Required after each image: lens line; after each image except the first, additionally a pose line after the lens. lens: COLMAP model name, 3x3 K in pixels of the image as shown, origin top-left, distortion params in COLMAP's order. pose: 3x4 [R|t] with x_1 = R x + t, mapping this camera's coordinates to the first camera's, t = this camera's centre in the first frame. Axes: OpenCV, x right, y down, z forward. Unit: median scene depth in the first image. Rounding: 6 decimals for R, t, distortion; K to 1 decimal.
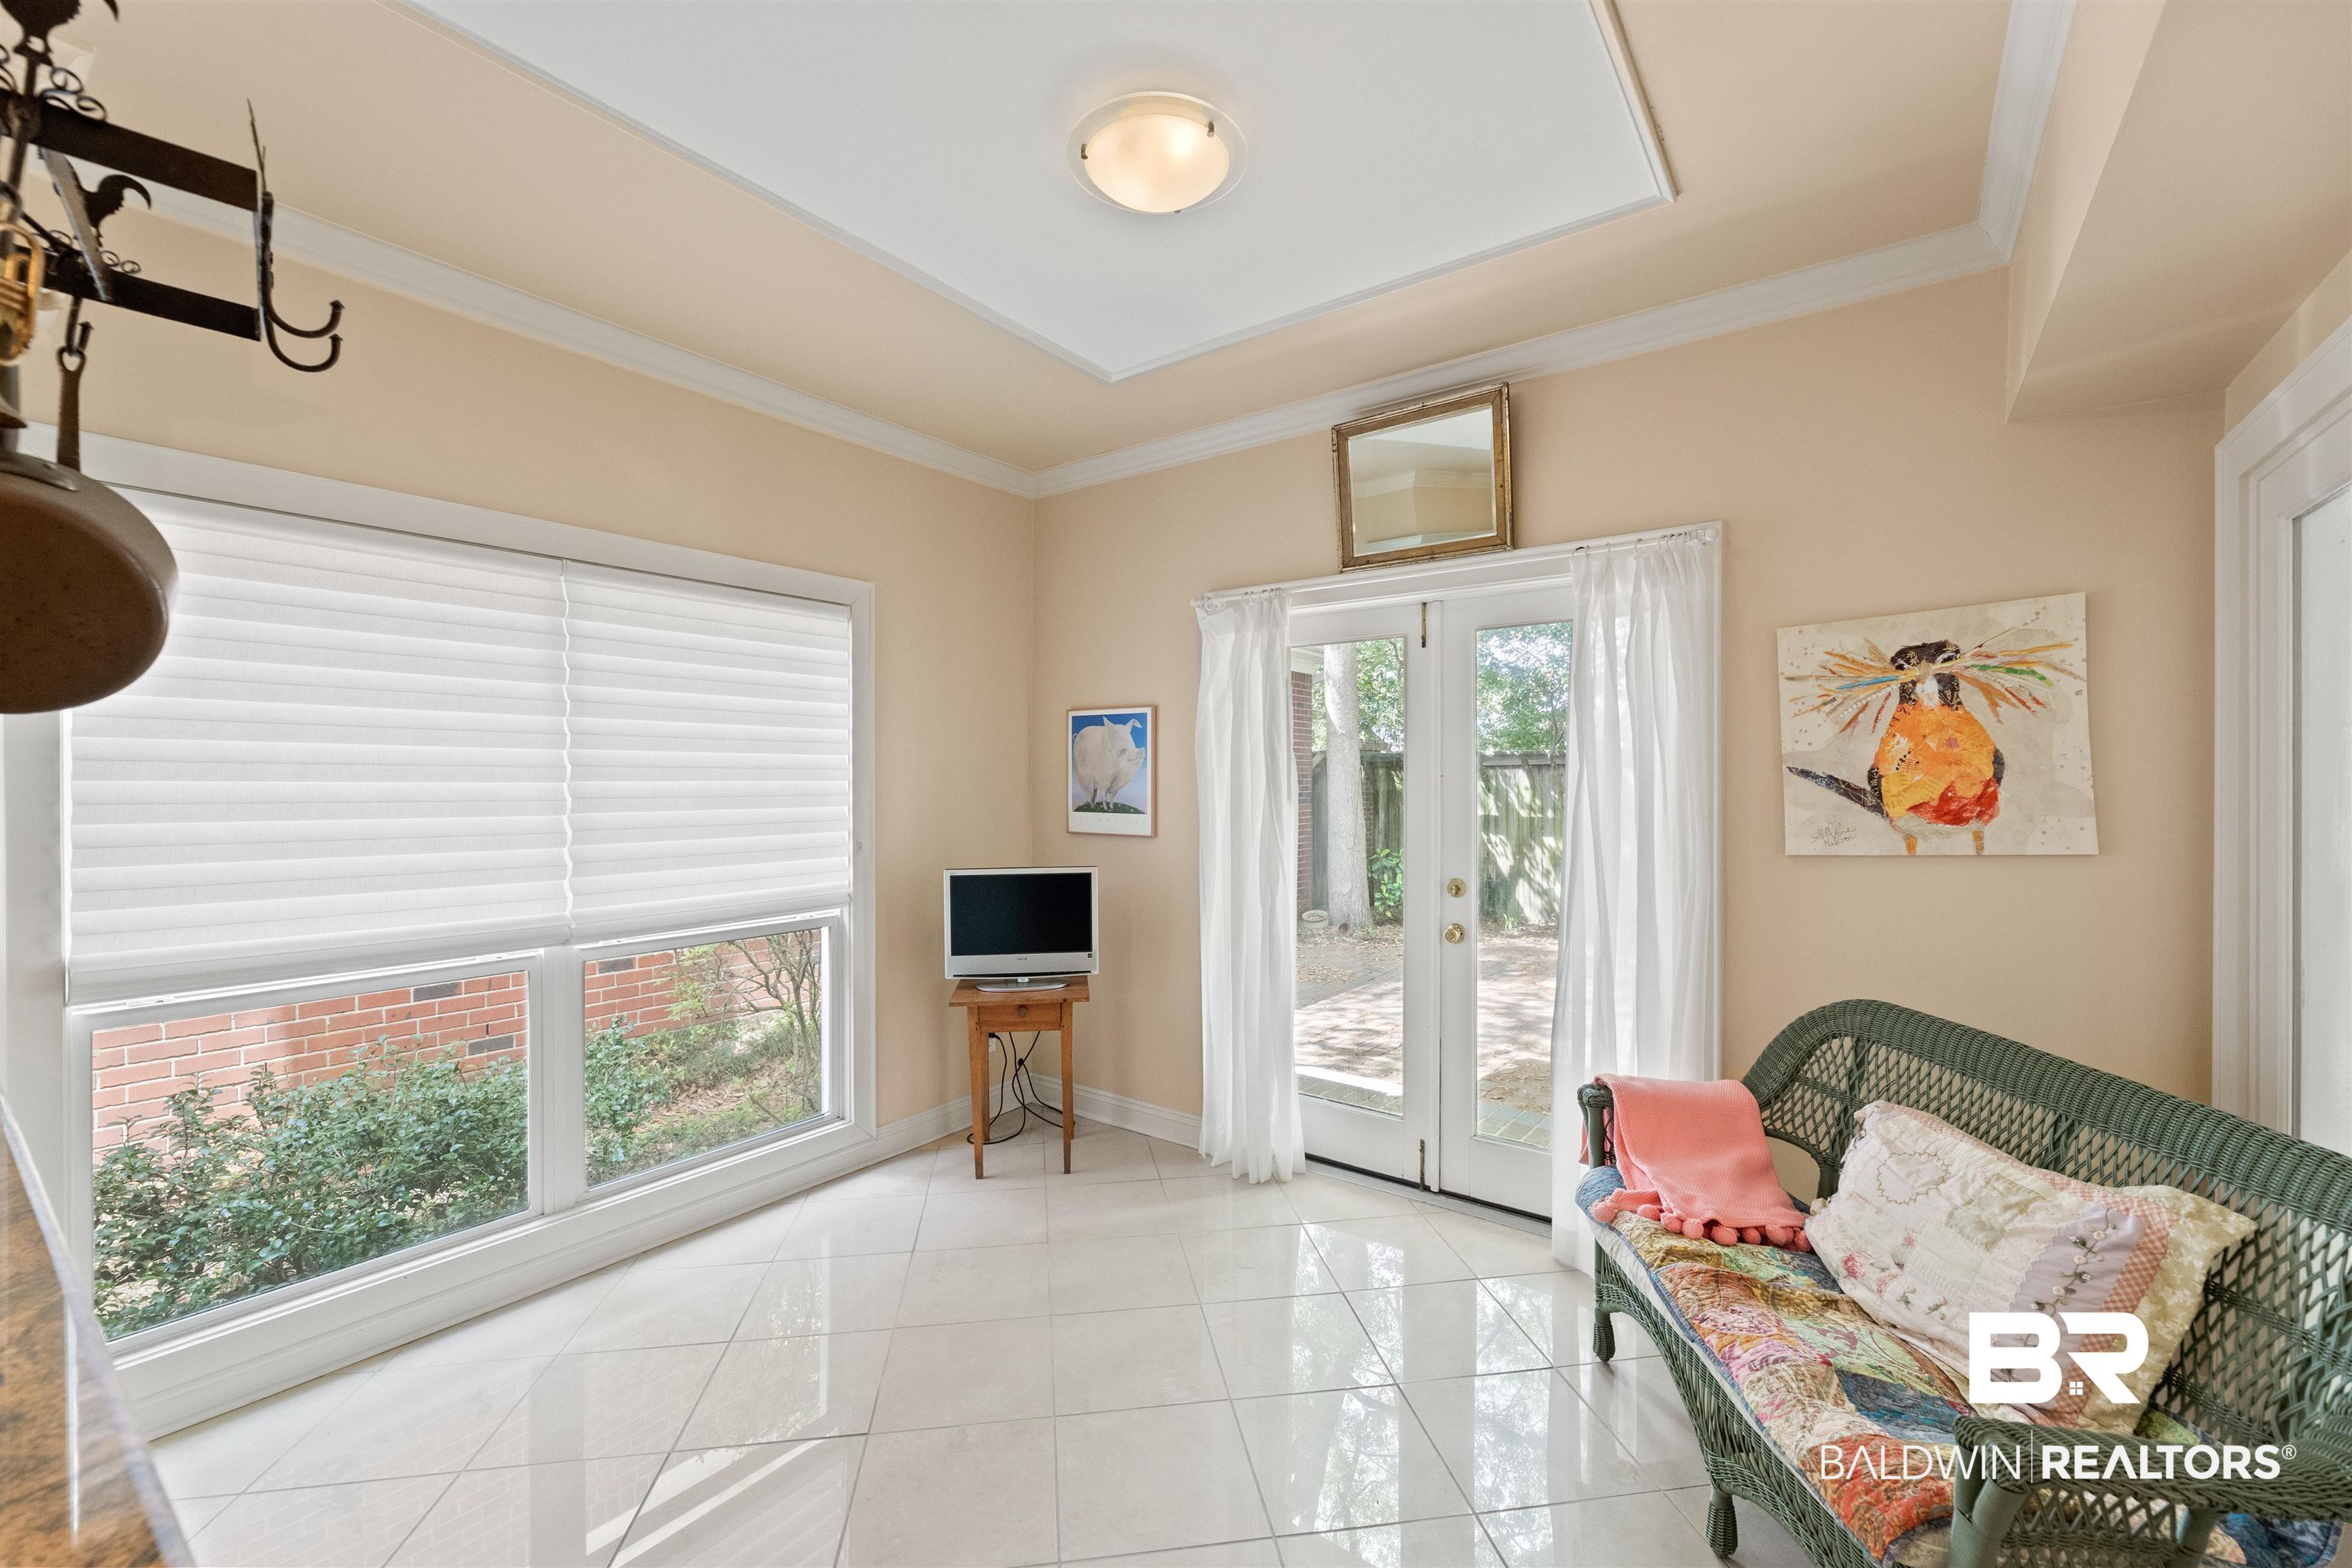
lens RADIAL K [[955.0, 0, 1173.8], [0, 955.0, 783.0], [0, 0, 1]] dist [0.000669, -0.000804]
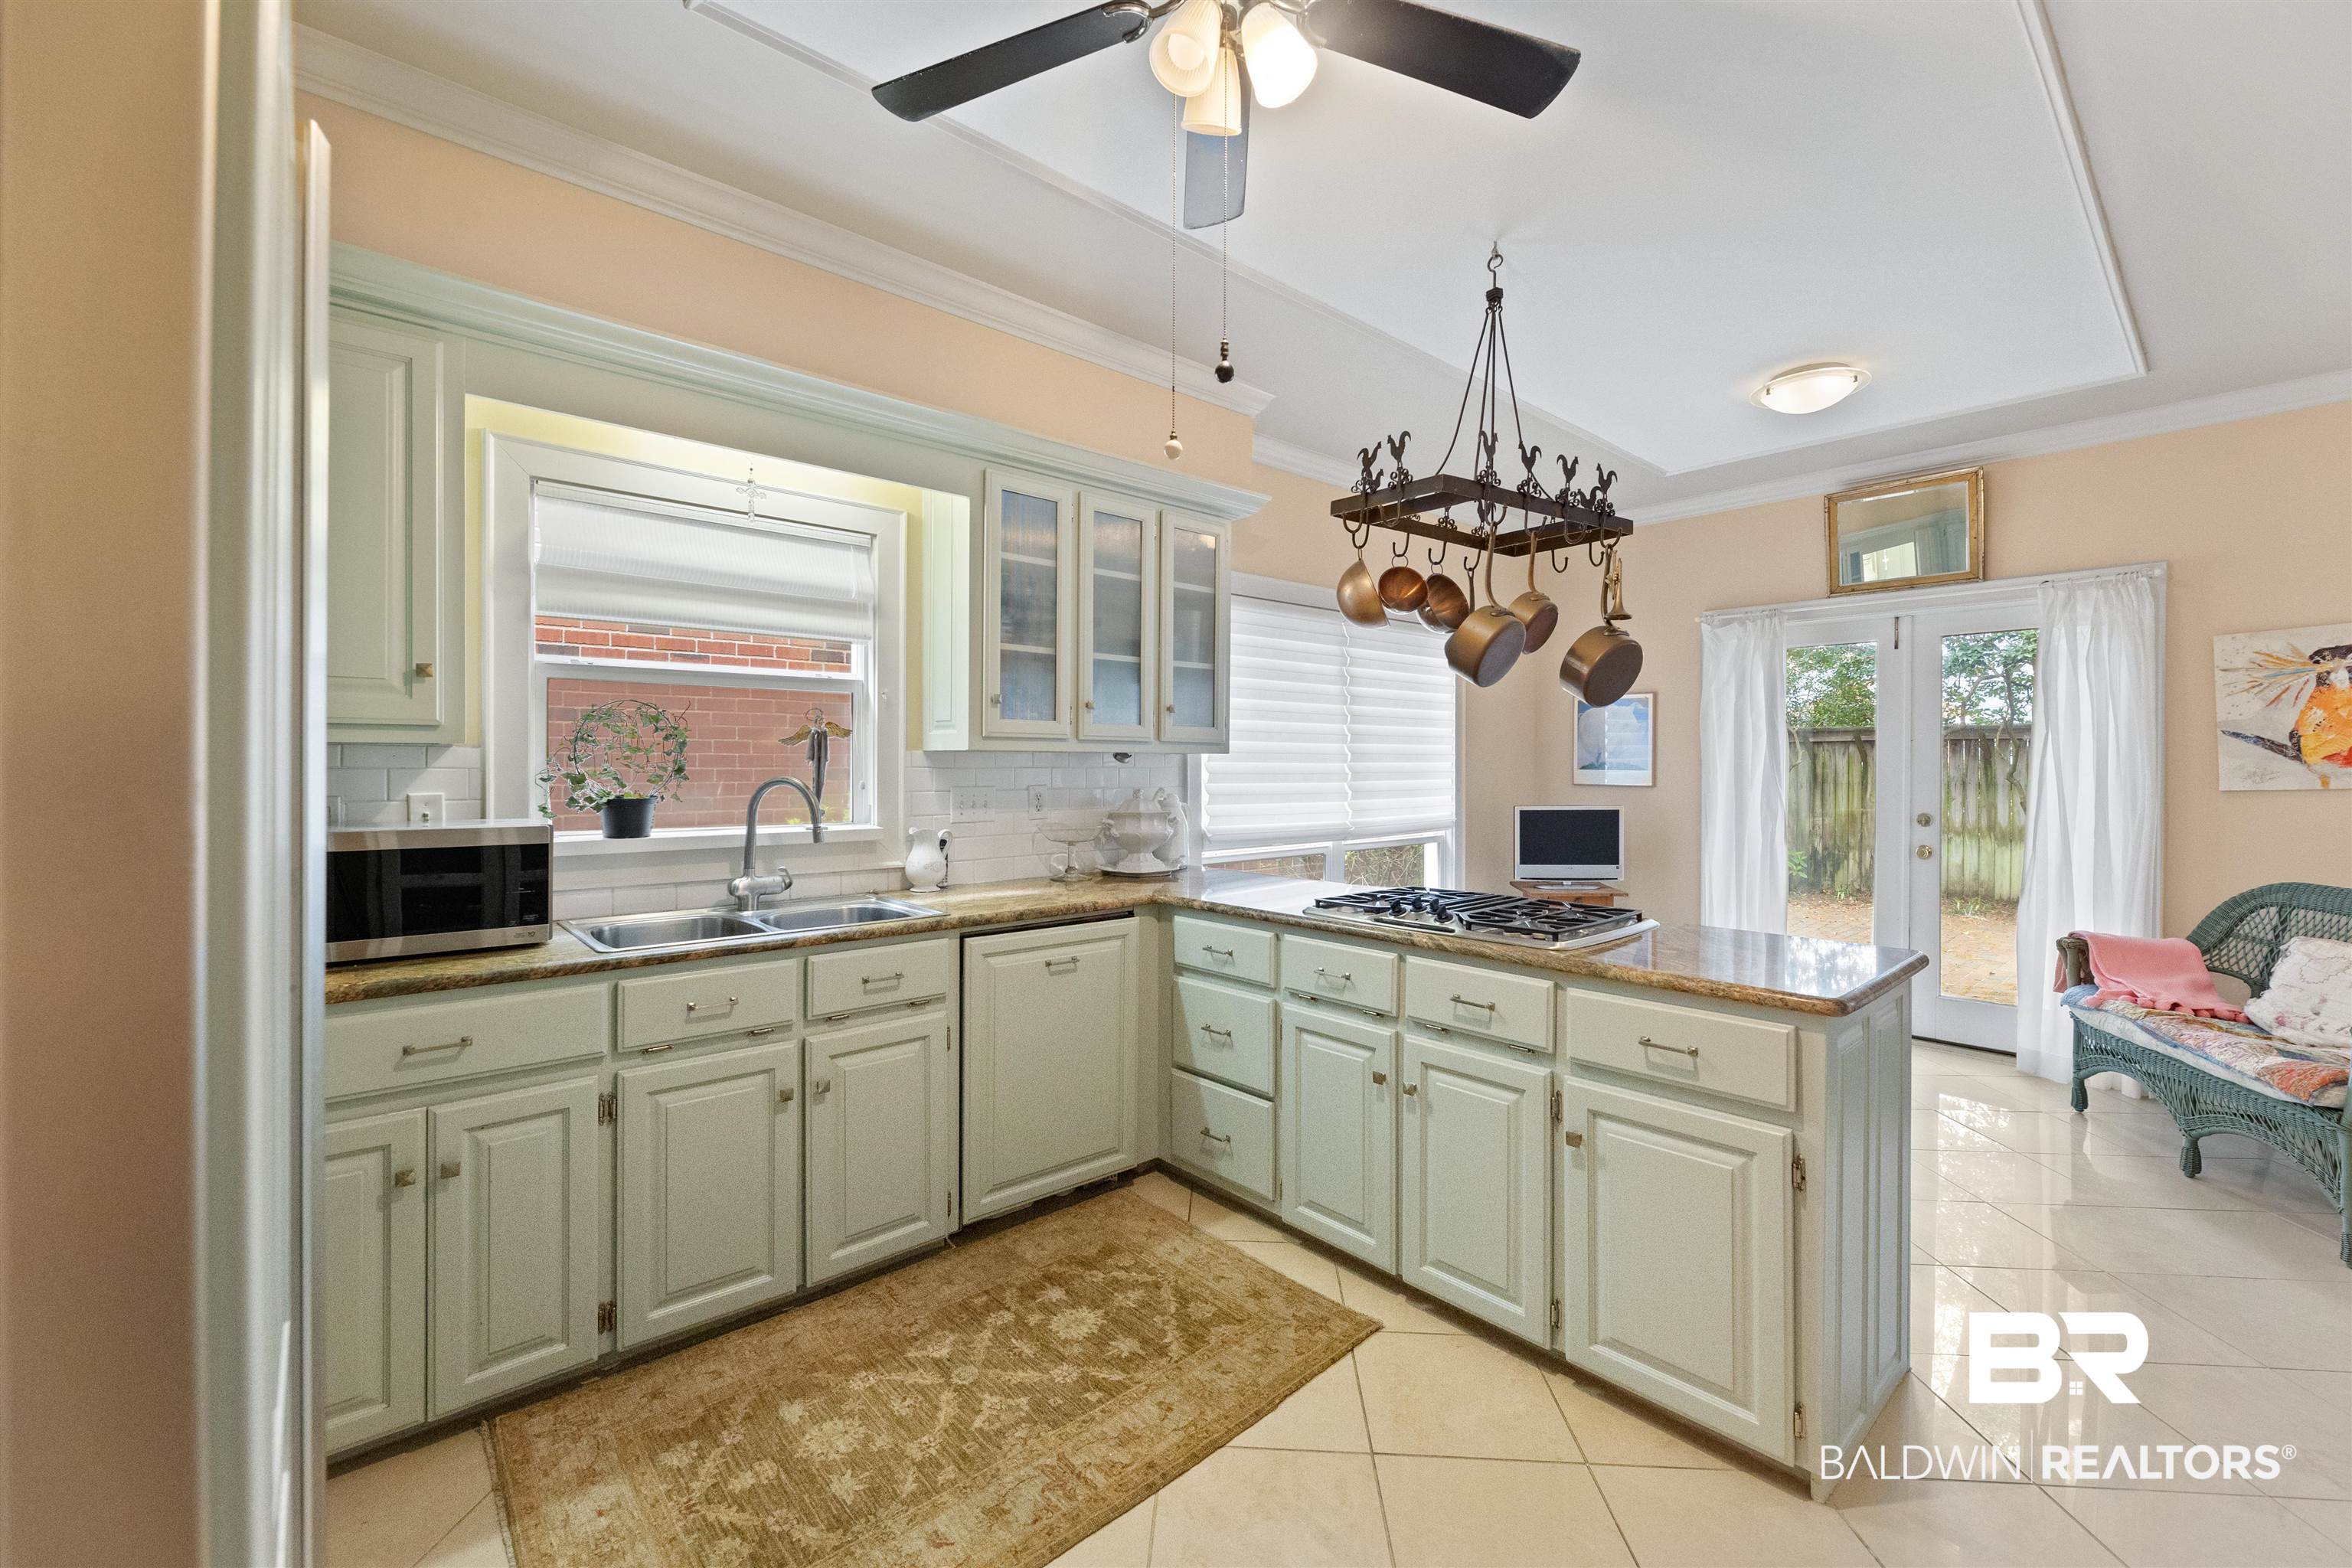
lens RADIAL K [[955.0, 0, 1174.0], [0, 955.0, 770.6], [0, 0, 1]] dist [0.000669, -0.000804]
pose [[0.976689, 0.003070, -0.214636, -0.639244], [-0.001669, 0.999976, 0.006711, 0.039048], [0.214651, -0.006196, 0.976671, -0.809889]]
